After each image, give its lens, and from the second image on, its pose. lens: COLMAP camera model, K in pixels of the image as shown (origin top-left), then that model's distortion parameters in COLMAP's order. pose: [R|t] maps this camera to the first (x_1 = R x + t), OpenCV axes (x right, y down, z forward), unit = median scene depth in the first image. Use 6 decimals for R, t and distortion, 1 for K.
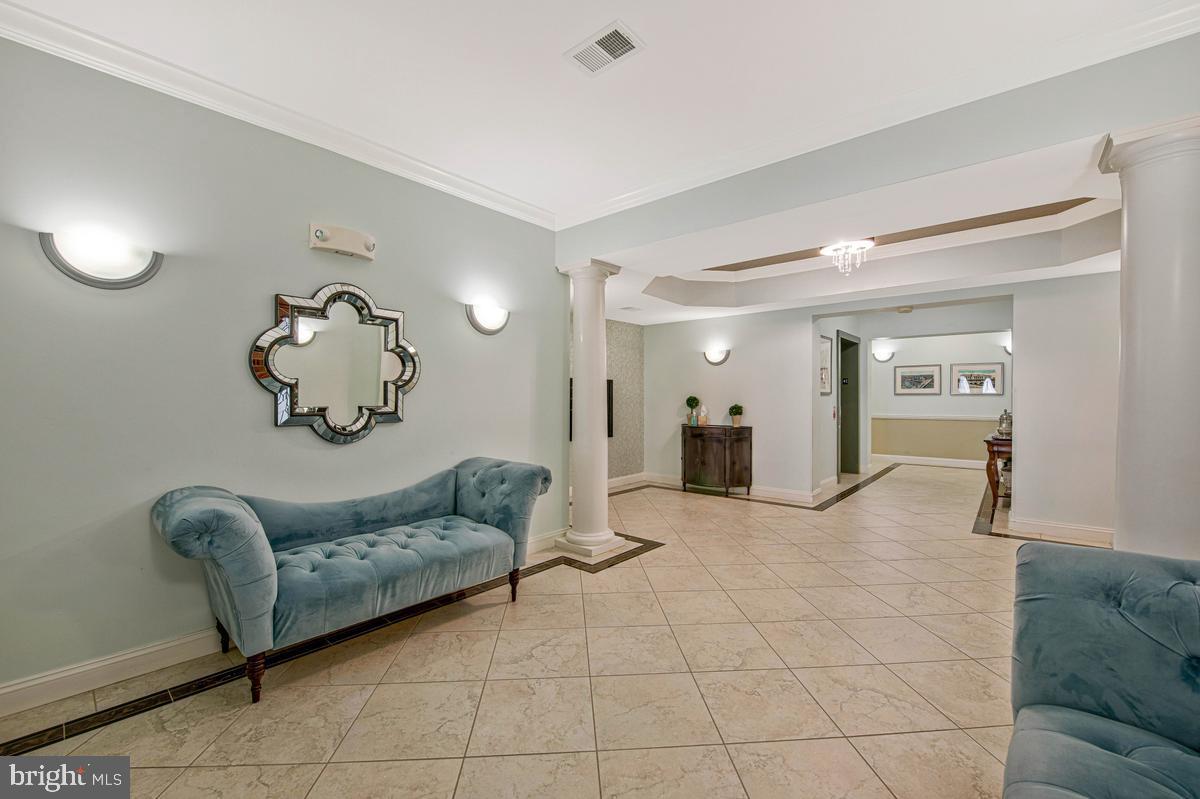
lens RADIAL K [[498.9, 0, 592.6], [0, 498.9, 397.0], [0, 0, 1]] dist [-0.018194, -0.000139]
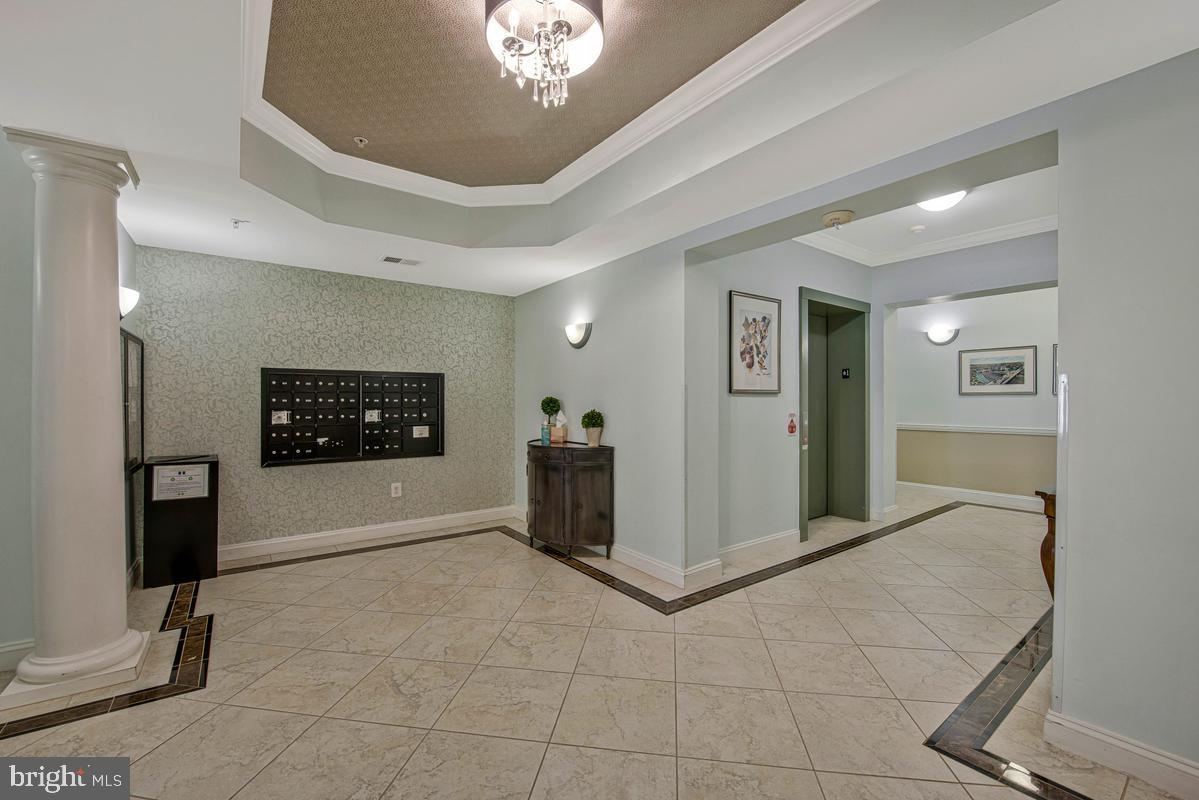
lens RADIAL K [[489.9, 0, 600.2], [0, 489.9, 400.9], [0, 0, 1]] dist [-0.013082, 0.000107]
pose [[0.975710, 0.001089, -0.219062, 0.383537], [0.000220, 0.999982, 0.005950, -0.000311], [0.219065, -0.005853, 0.975693, 0.363526]]
